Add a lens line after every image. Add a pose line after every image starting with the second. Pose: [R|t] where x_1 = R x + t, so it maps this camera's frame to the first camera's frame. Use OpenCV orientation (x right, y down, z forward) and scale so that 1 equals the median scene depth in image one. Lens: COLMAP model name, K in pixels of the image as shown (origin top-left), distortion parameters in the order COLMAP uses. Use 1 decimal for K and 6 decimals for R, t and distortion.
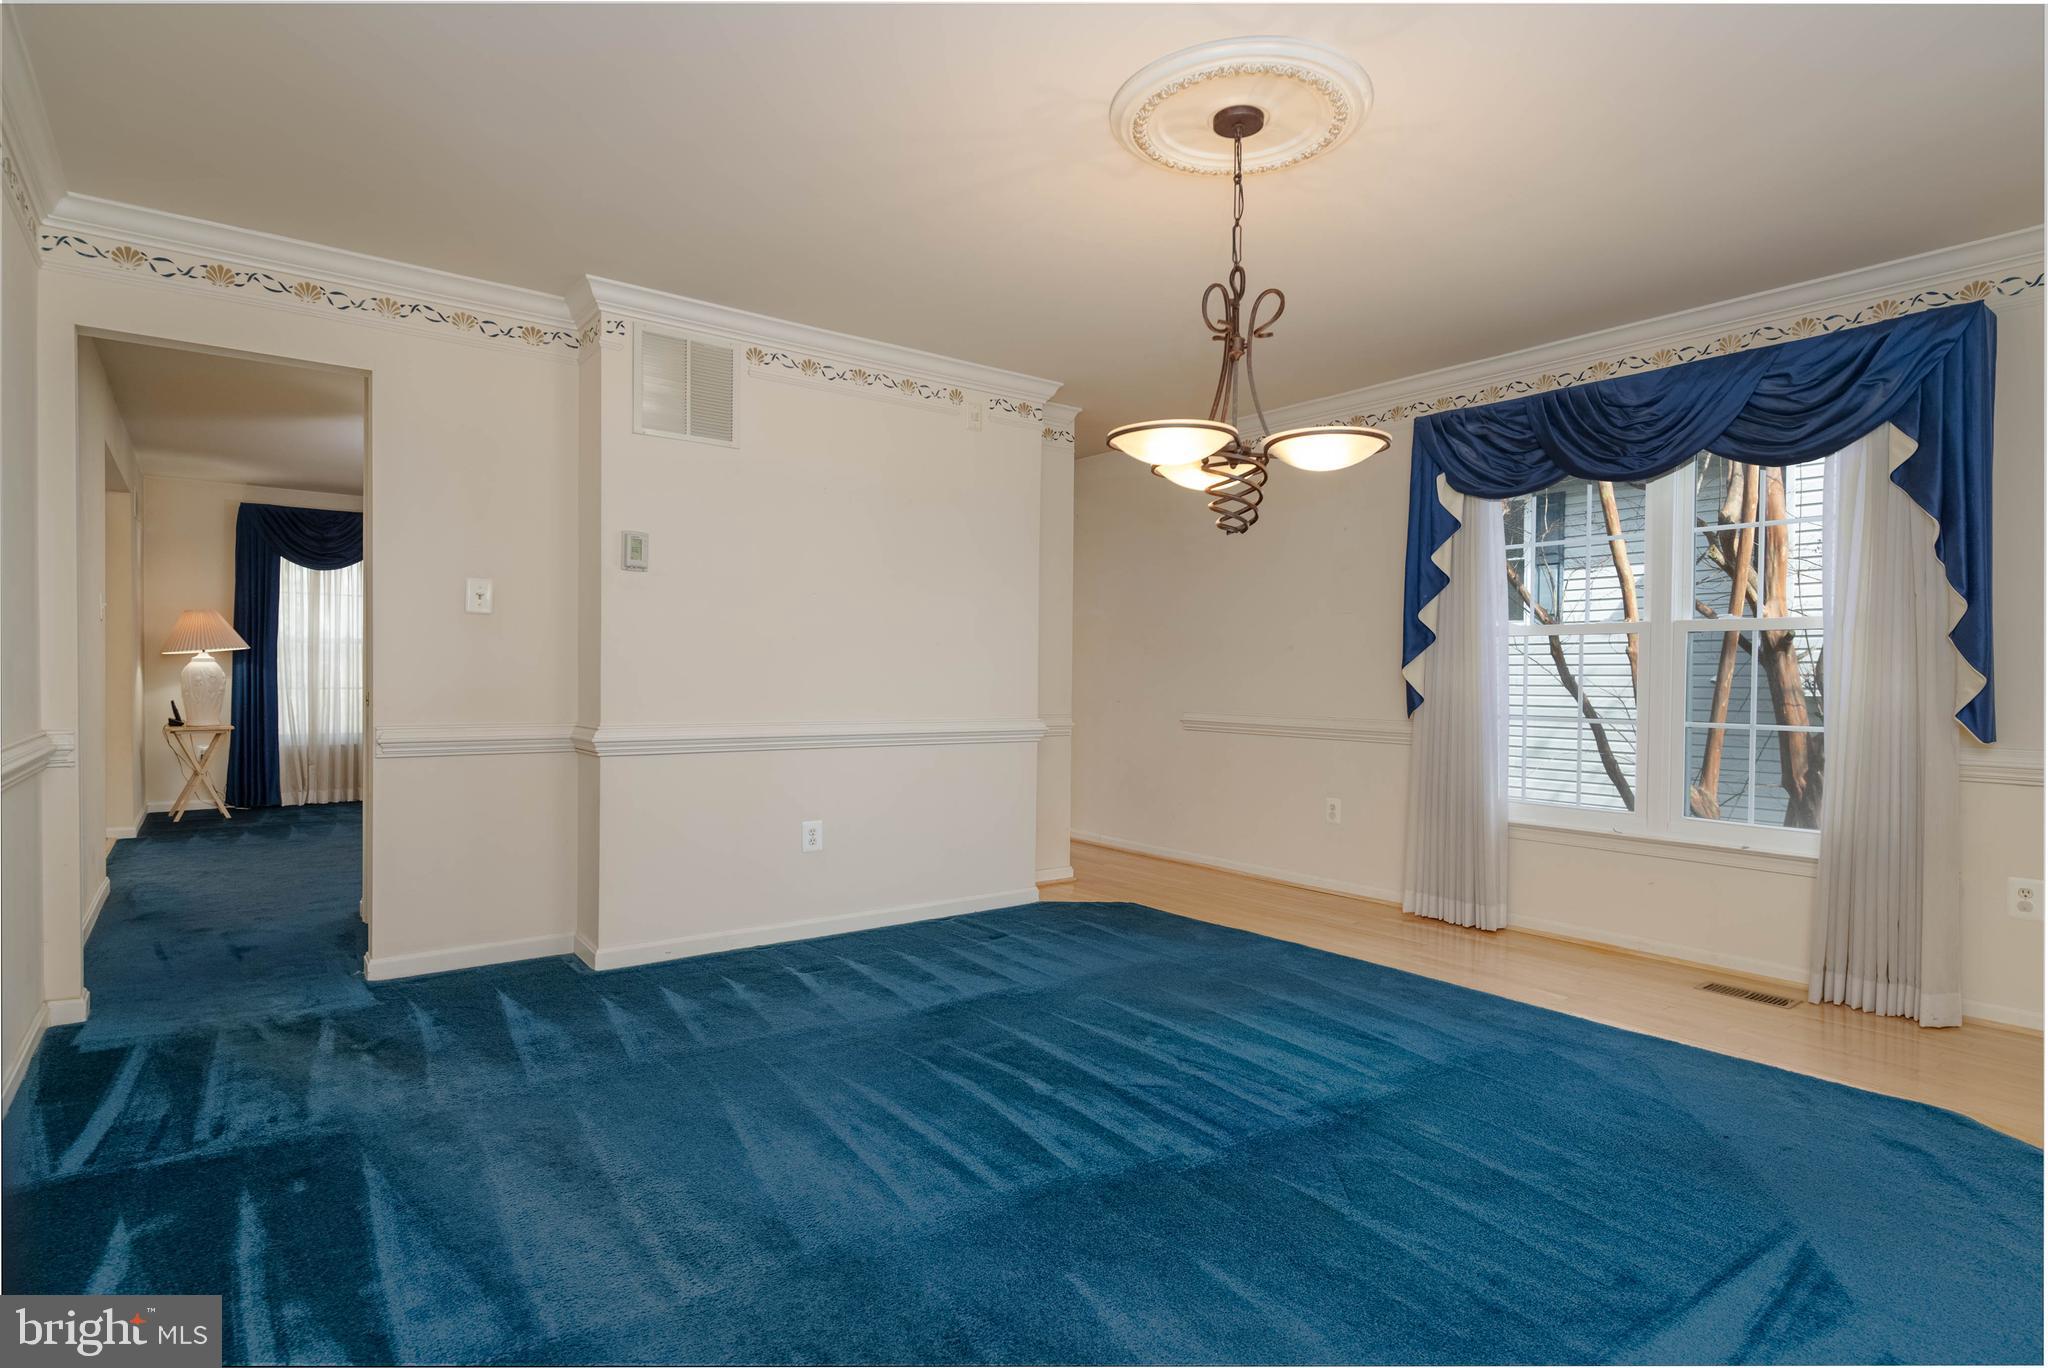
lens RADIAL K [[1085.7, 0, 1045.0], [0, 1085.7, 688.5], [0, 0, 1]] dist [0.002107, -0.006039]
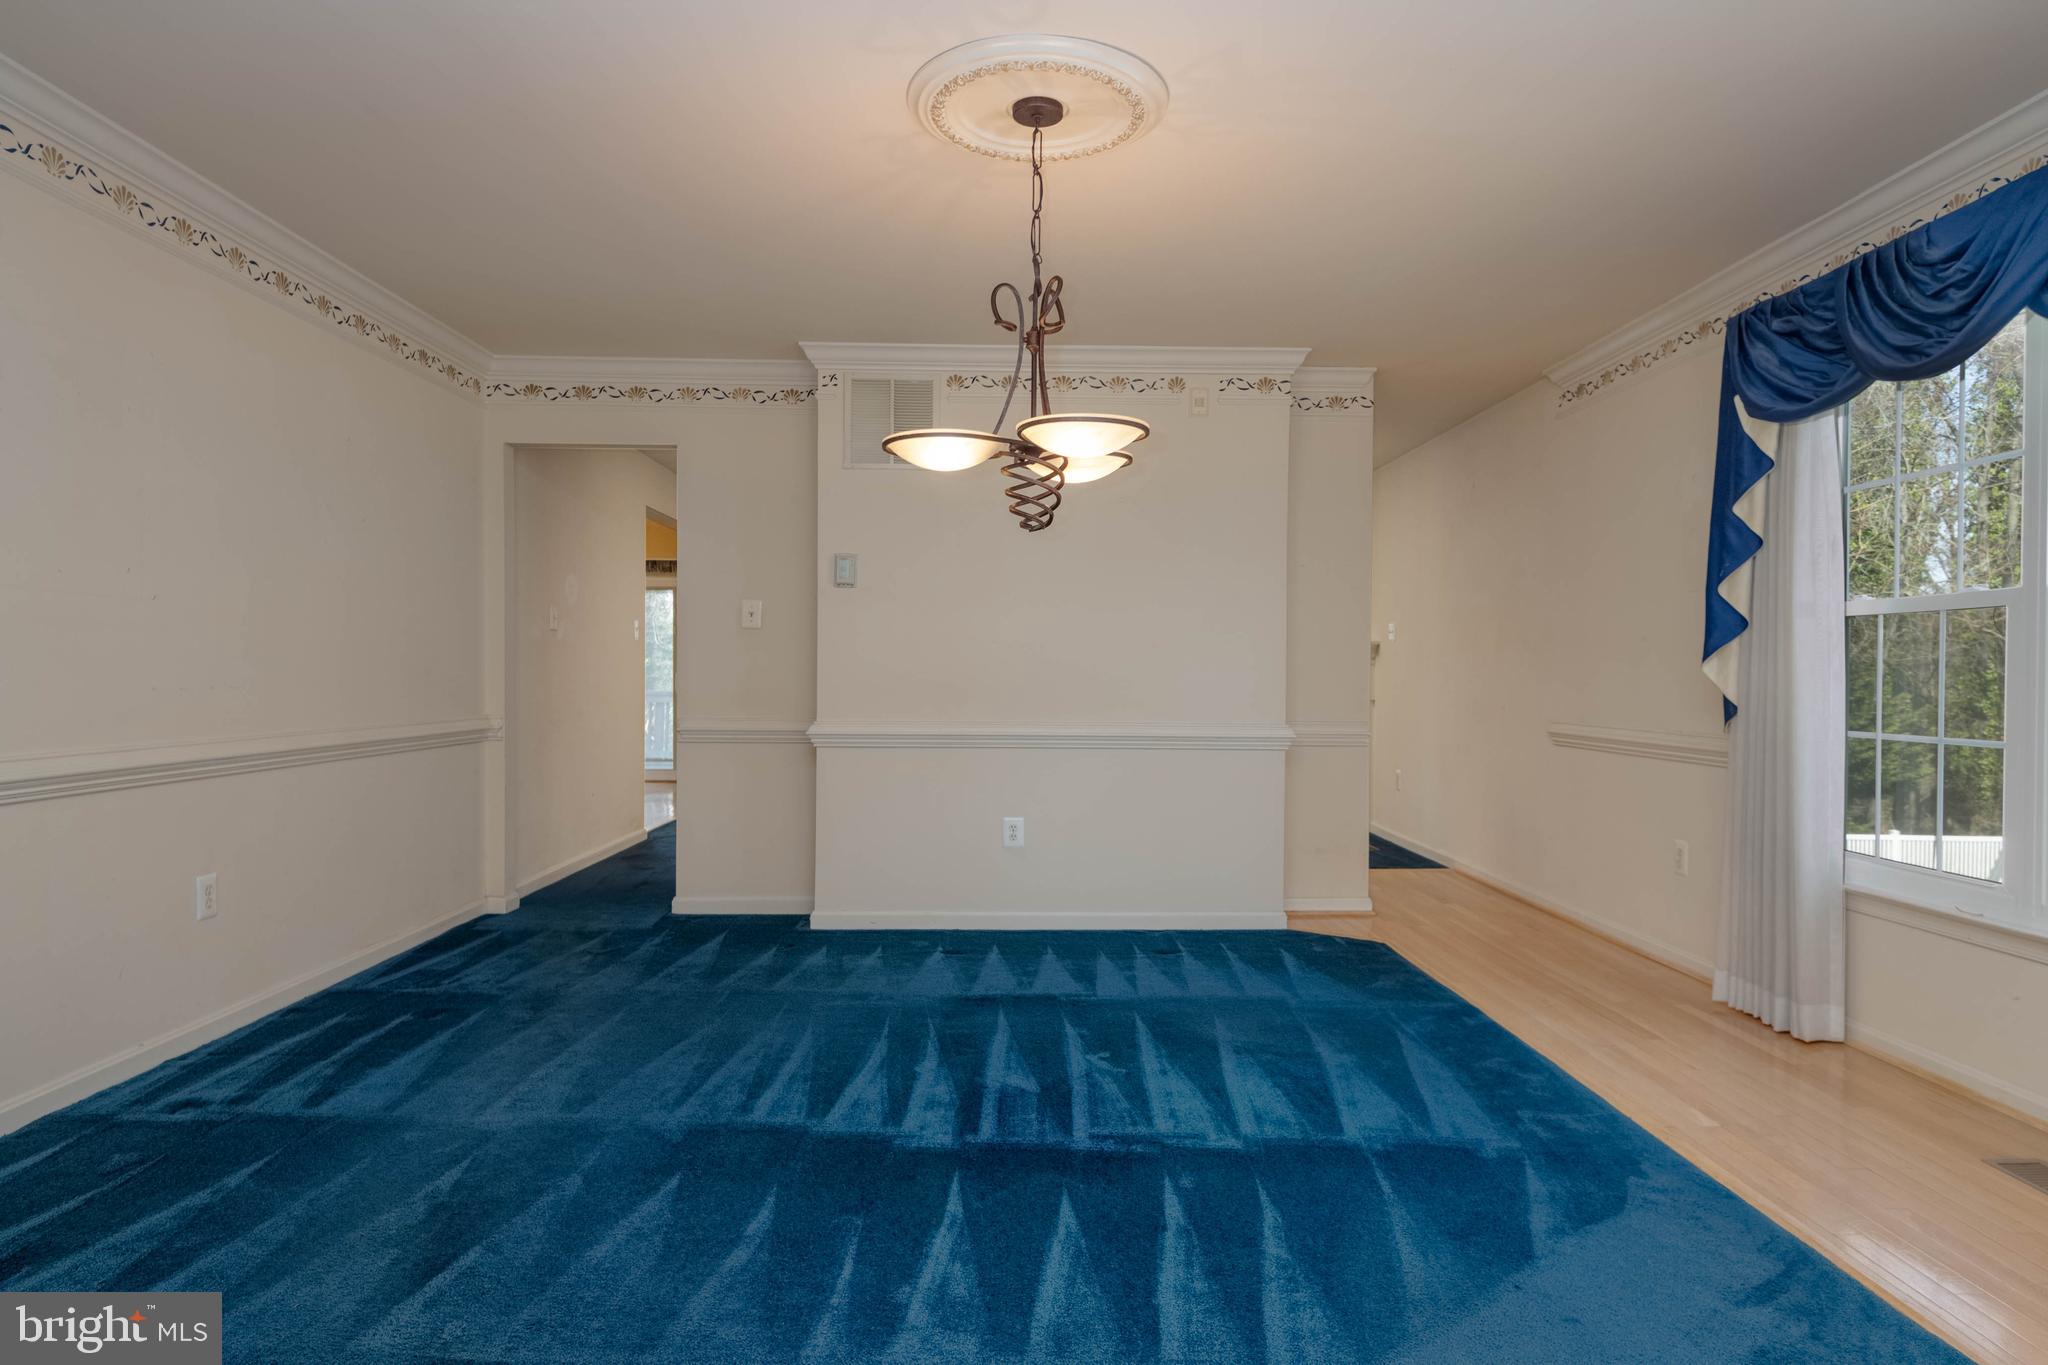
lens RADIAL K [[1232.9, 0, 1021.6], [0, 1232.9, 686.0], [0, 0, 1]] dist [0.005728, -0.002102]
pose [[0.793905, 0.000150, -0.608042, 0.574742], [-0.004681, 0.999972, -0.005865, 0.003227], [0.608024, 0.007502, 0.793883, 0.073623]]
